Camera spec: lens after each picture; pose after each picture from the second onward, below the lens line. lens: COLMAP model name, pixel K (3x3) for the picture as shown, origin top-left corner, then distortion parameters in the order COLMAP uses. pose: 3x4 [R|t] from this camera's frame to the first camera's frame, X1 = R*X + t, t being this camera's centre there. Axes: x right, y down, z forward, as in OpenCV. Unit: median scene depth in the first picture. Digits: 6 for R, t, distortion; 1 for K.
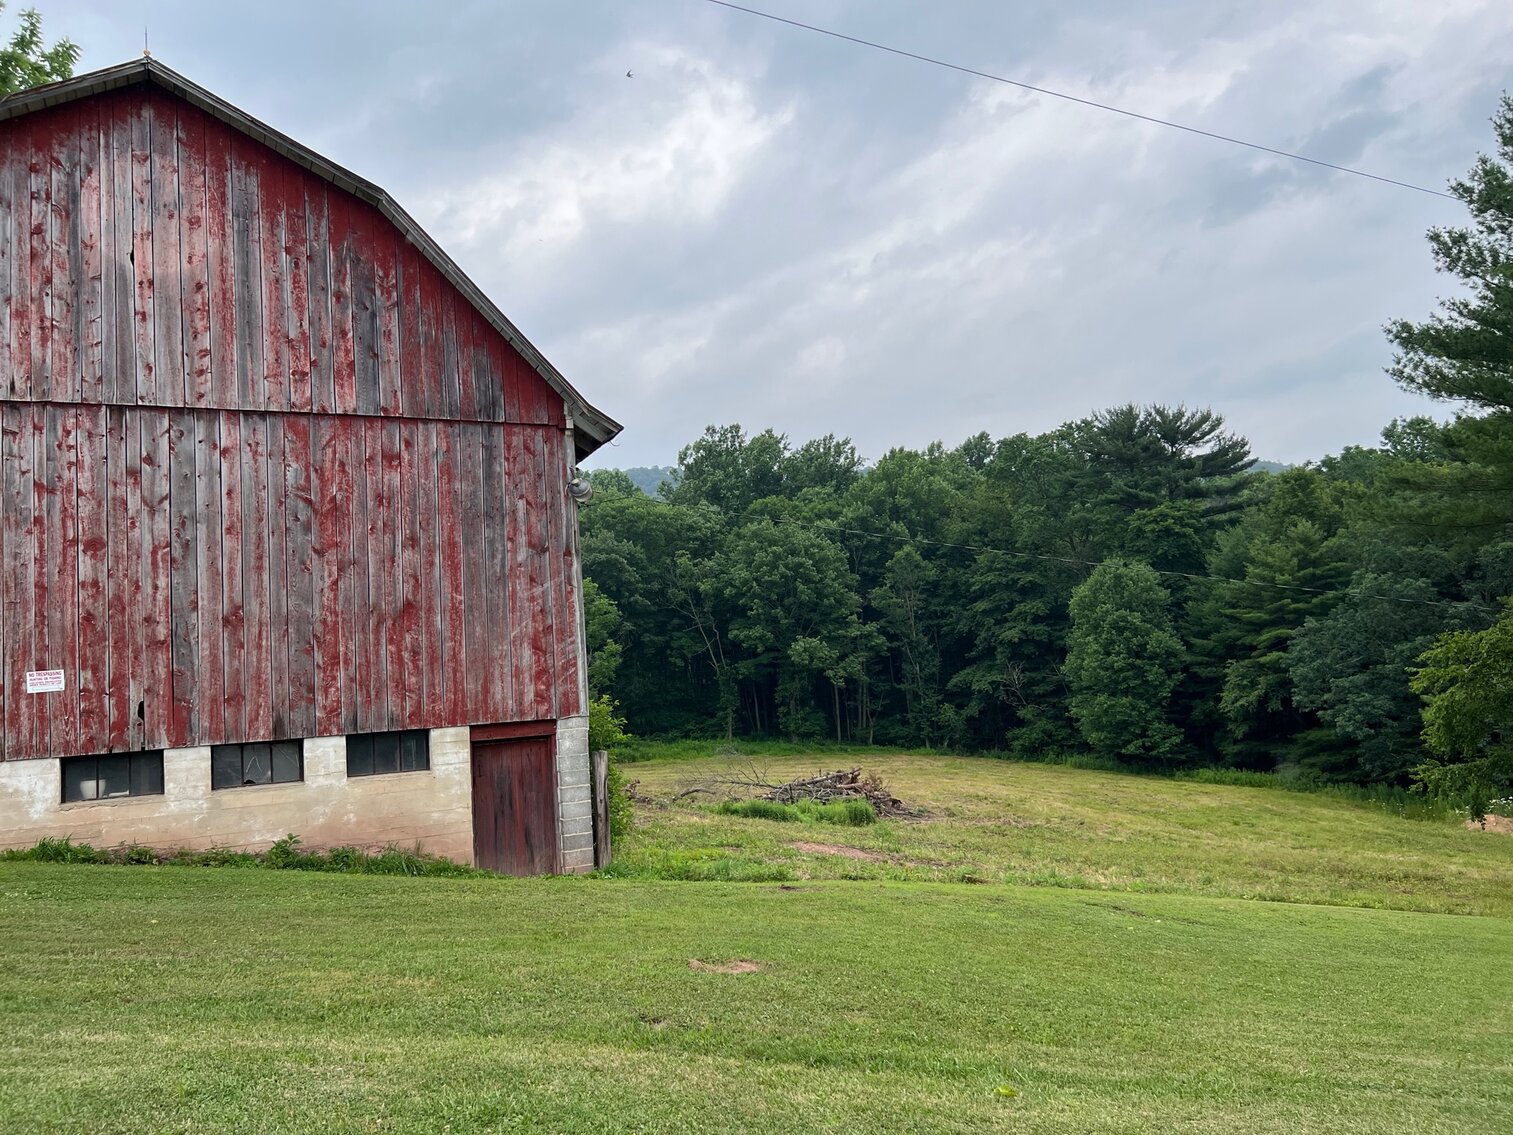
lens RADIAL K [[1133.0, 0, 756.5], [0, 1133.0, 567.5], [0, 0, 1]] dist [0.028721, -0.004579]
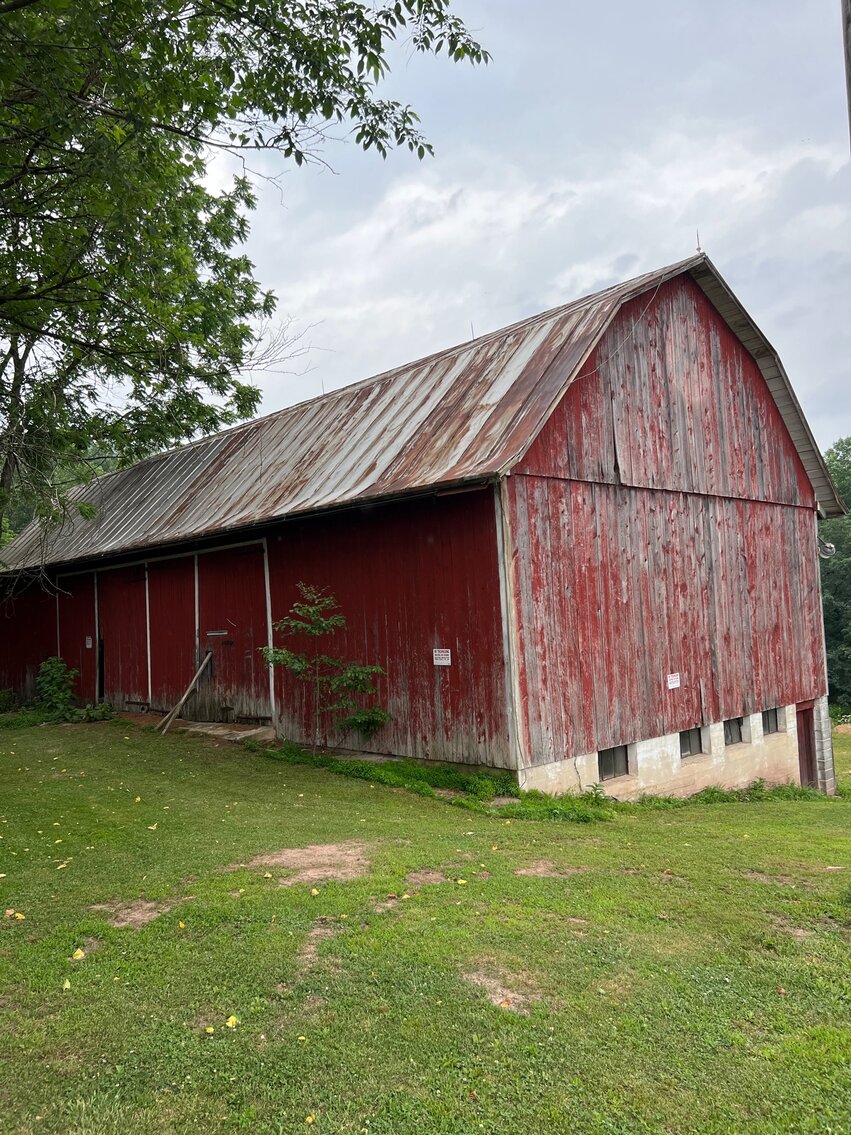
lens RADIAL K [[849.9, 0, 425.5], [0, 849.9, 567.5], [0, 0, 1]] dist [0.028721, -0.004579]
pose [[0.954476, 0.044399, 0.294965, -1.131840], [-0.056823, 0.997816, 0.033681, -0.059349], [-0.292826, -0.048909, 0.954914, 0.040096]]
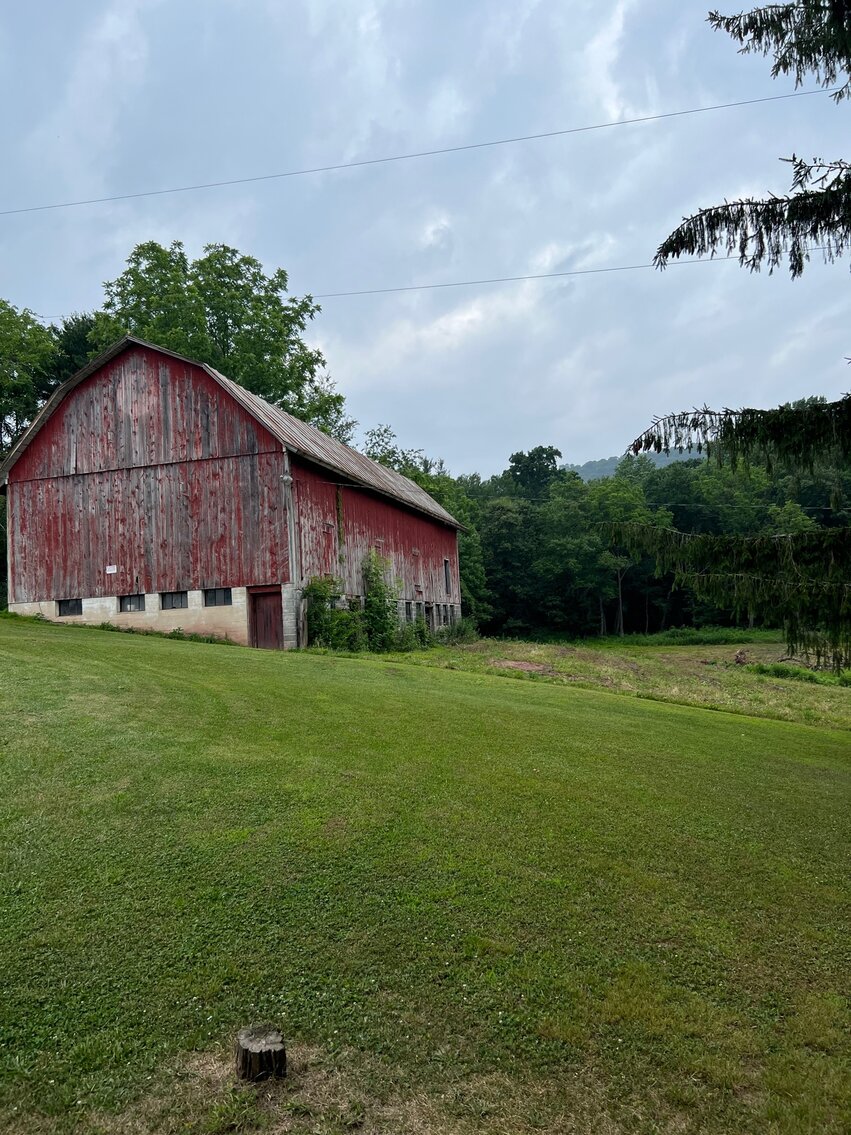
lens RADIAL K [[849.9, 0, 425.5], [0, 849.9, 567.5], [0, 0, 1]] dist [0.028721, -0.004579]
pose [[0.749666, -0.019651, -0.661525, 1.232715], [0.073969, 0.995784, 0.054245, 0.033326], [0.657670, -0.089598, 0.747959, -0.068738]]
